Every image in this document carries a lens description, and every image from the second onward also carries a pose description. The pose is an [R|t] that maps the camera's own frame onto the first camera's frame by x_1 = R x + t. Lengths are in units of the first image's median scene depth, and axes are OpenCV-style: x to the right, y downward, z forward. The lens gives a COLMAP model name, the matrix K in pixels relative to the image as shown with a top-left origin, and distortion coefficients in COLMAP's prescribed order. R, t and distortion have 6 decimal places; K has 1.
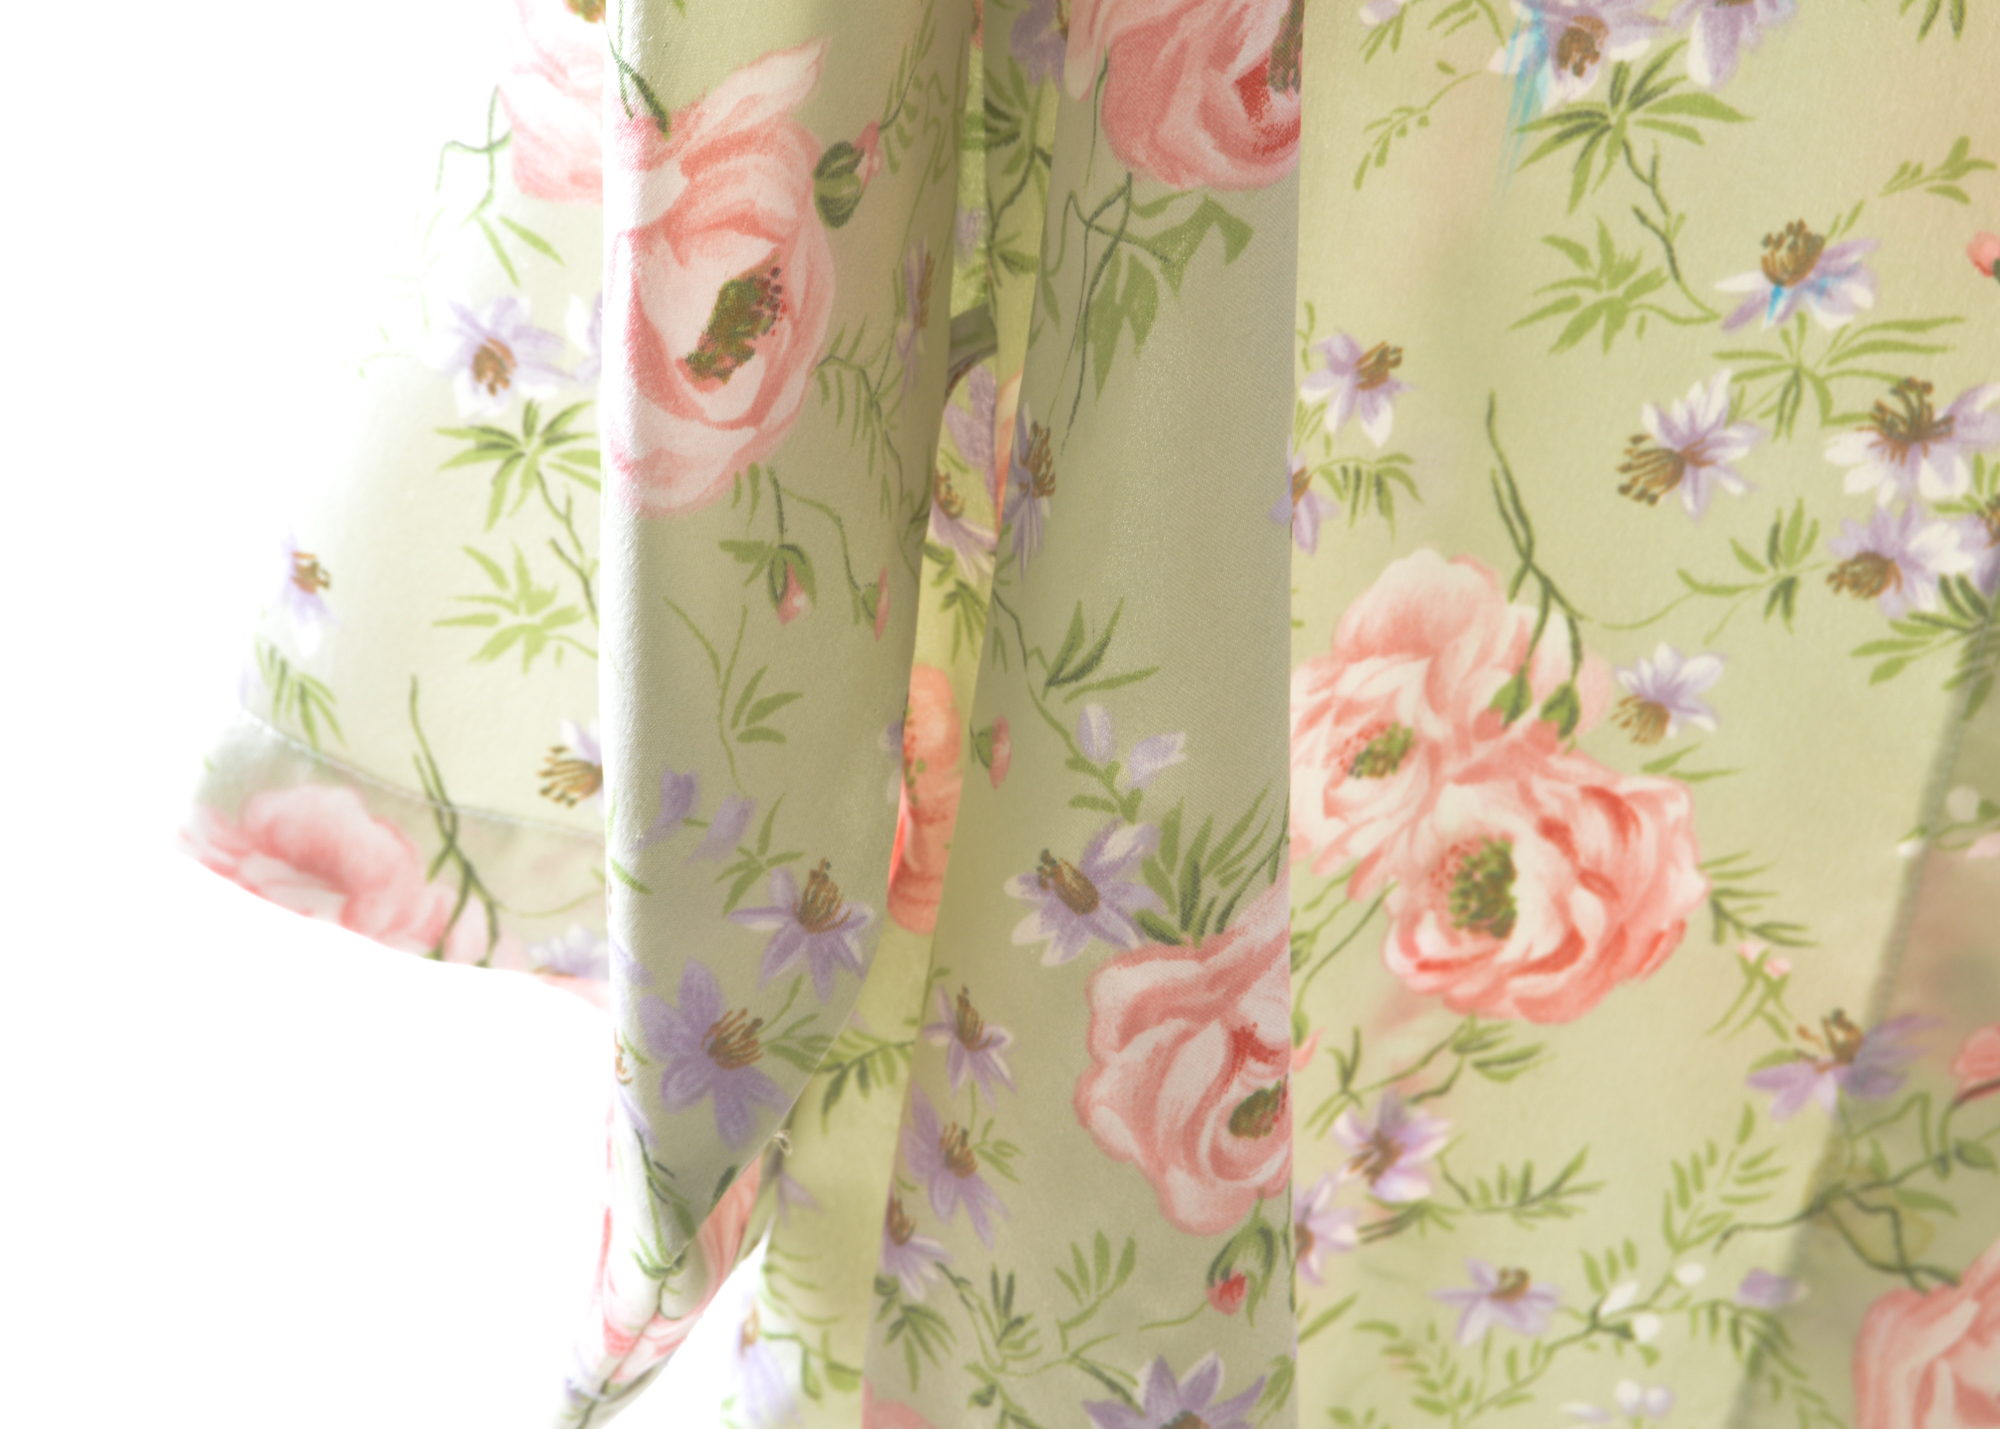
lens RADIAL K [[4792.6, 0, 999.1], [0, 4792.6, 711.0], [0, 0, 1]] dist [-0.024152, 0.000000]
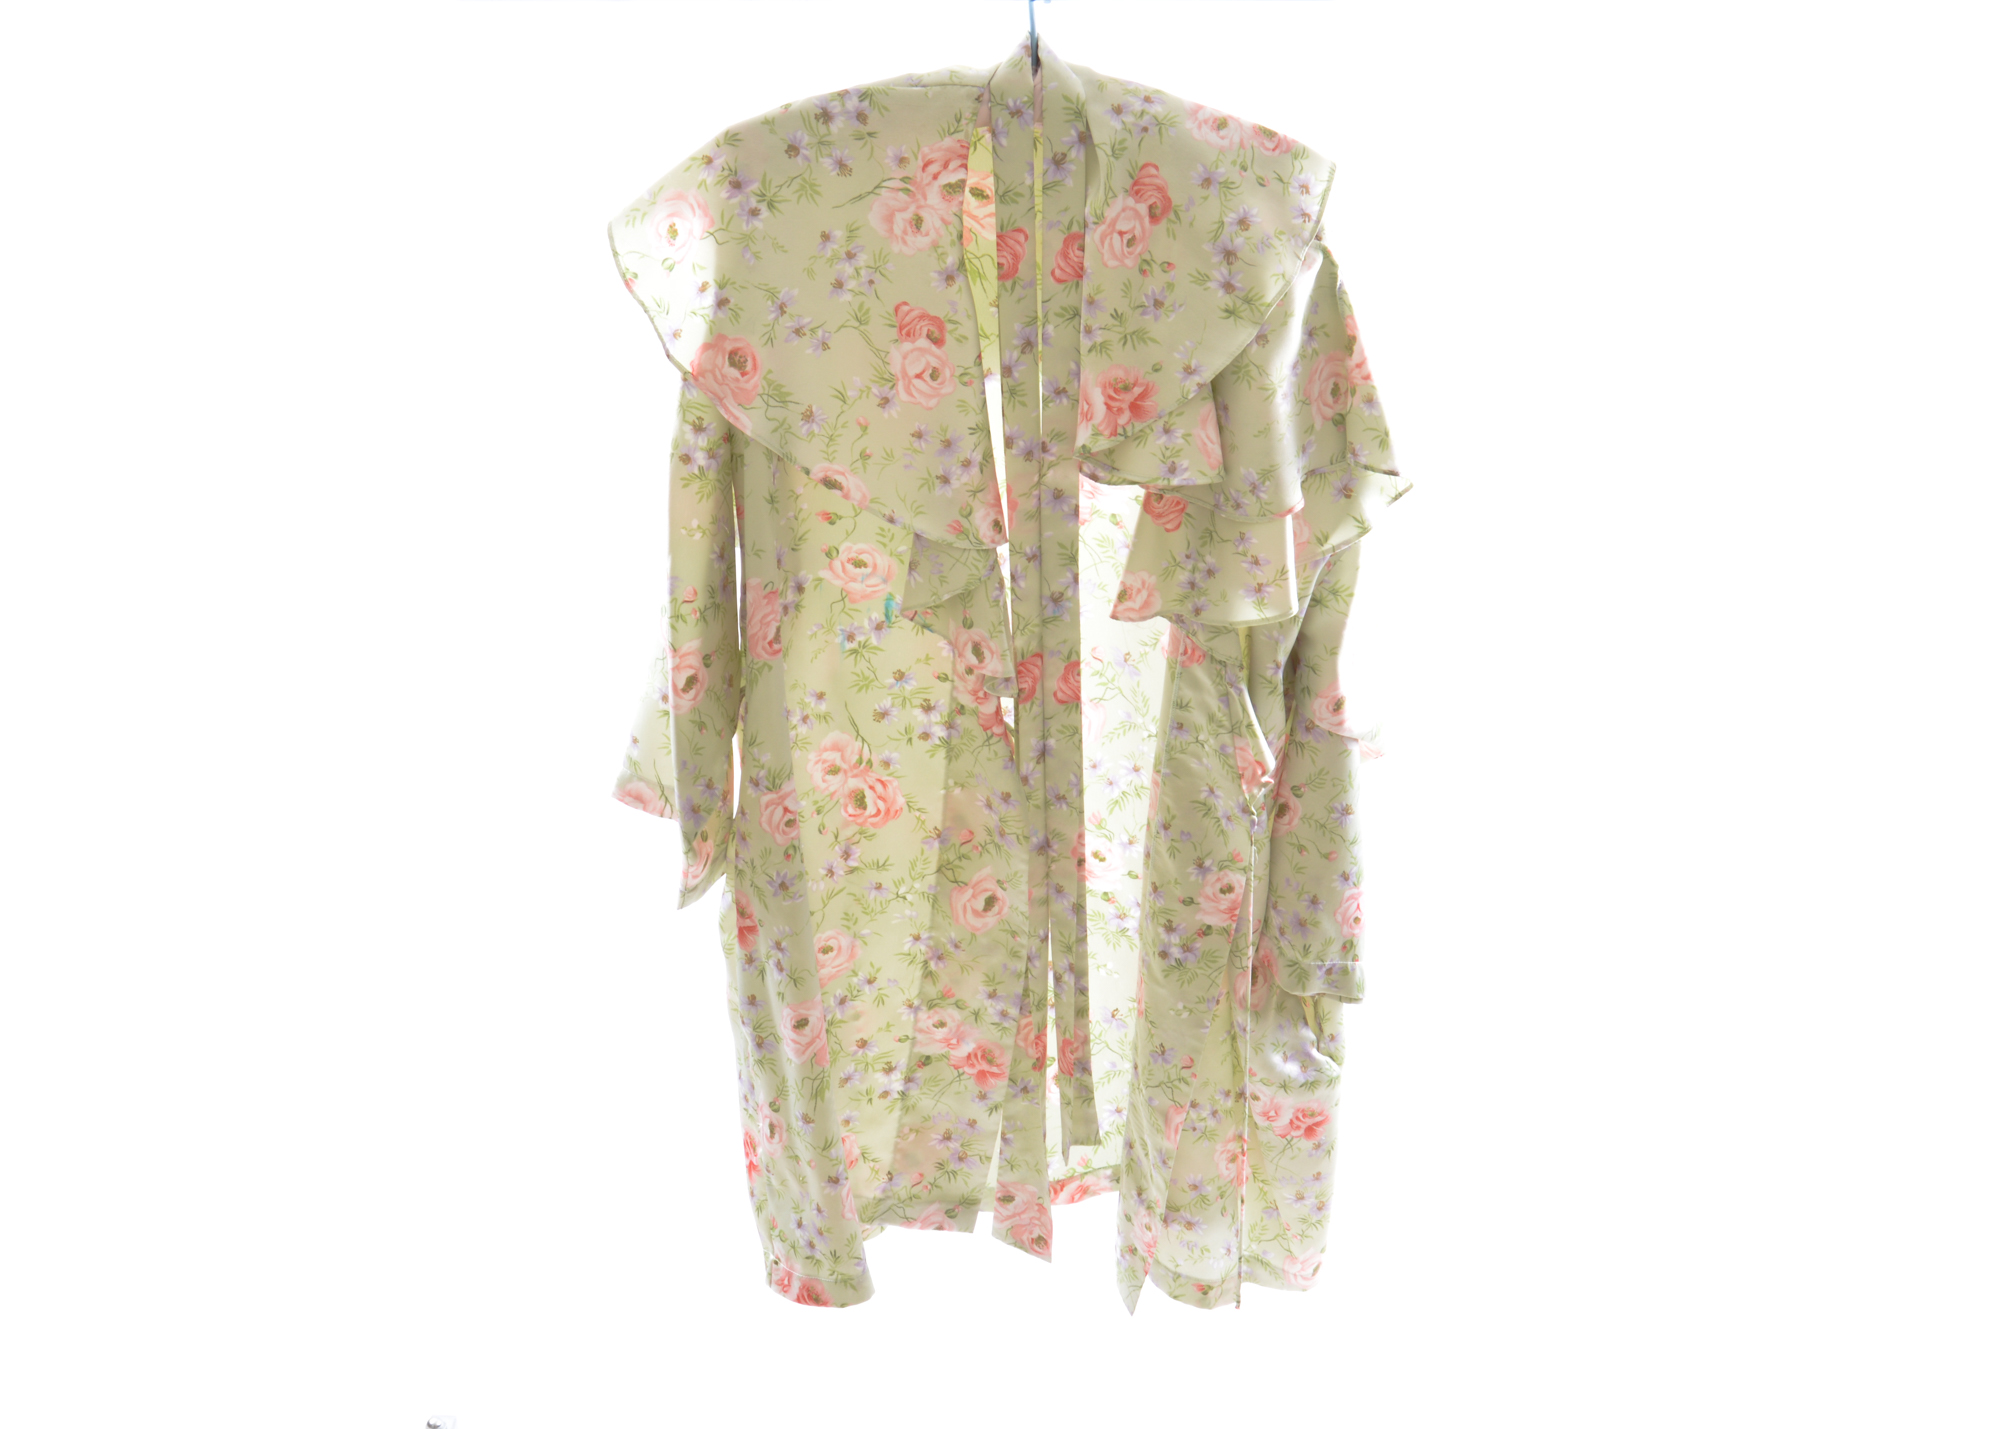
lens RADIAL K [[2434.3, 0, 1001.5], [0, 2434.3, 717.3], [0, 0, 1]] dist [0.139631, 0.000000]
pose [[0.997205, -0.012850, -0.073601, 0.465692], [0.003815, 0.992571, -0.121606, 0.279613], [0.074617, 0.120985, 0.989846, -1.674024]]
